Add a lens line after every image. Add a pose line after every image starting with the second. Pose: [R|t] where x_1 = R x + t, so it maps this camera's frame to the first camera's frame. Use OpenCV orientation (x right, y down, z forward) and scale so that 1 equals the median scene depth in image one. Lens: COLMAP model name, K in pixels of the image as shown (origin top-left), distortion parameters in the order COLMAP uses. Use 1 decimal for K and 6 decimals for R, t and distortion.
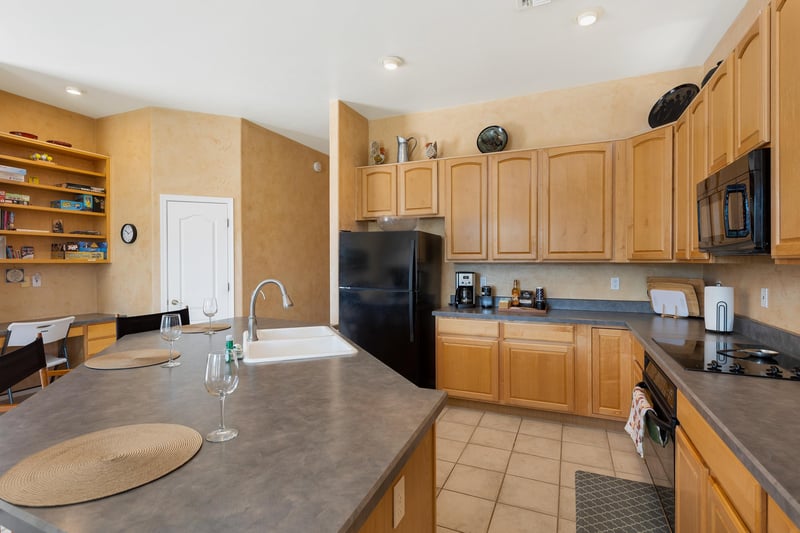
lens RADIAL K [[390.4, 0, 400.0], [0, 390.4, 266.5], [0, 0, 1]] dist [0.000812, -0.000117]
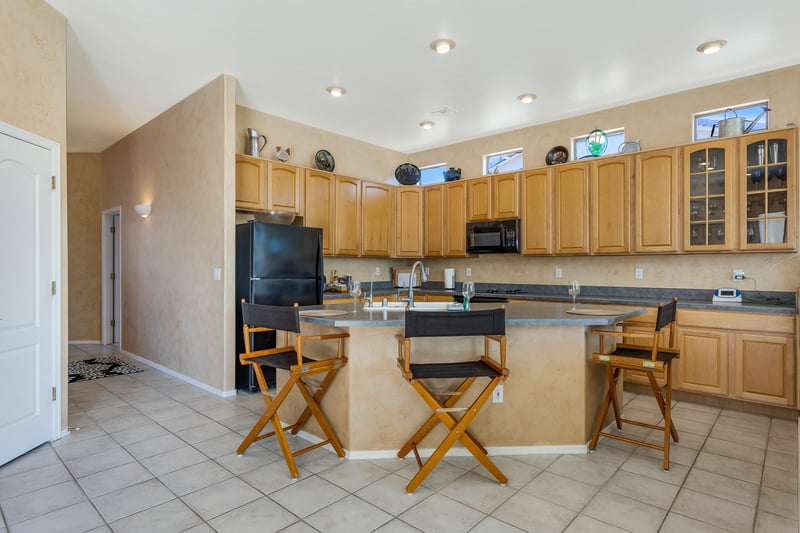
lens RADIAL K [[431.0, 0, 400.0], [0, 431.0, 266.5], [0, 0, 1]] dist [0.007550, 0.001211]
pose [[0.319059, -0.001408, 0.947734, -1.066655], [0.007424, 0.999972, -0.001014, 0.027079], [-0.947706, 0.007360, 0.319060, 0.323982]]
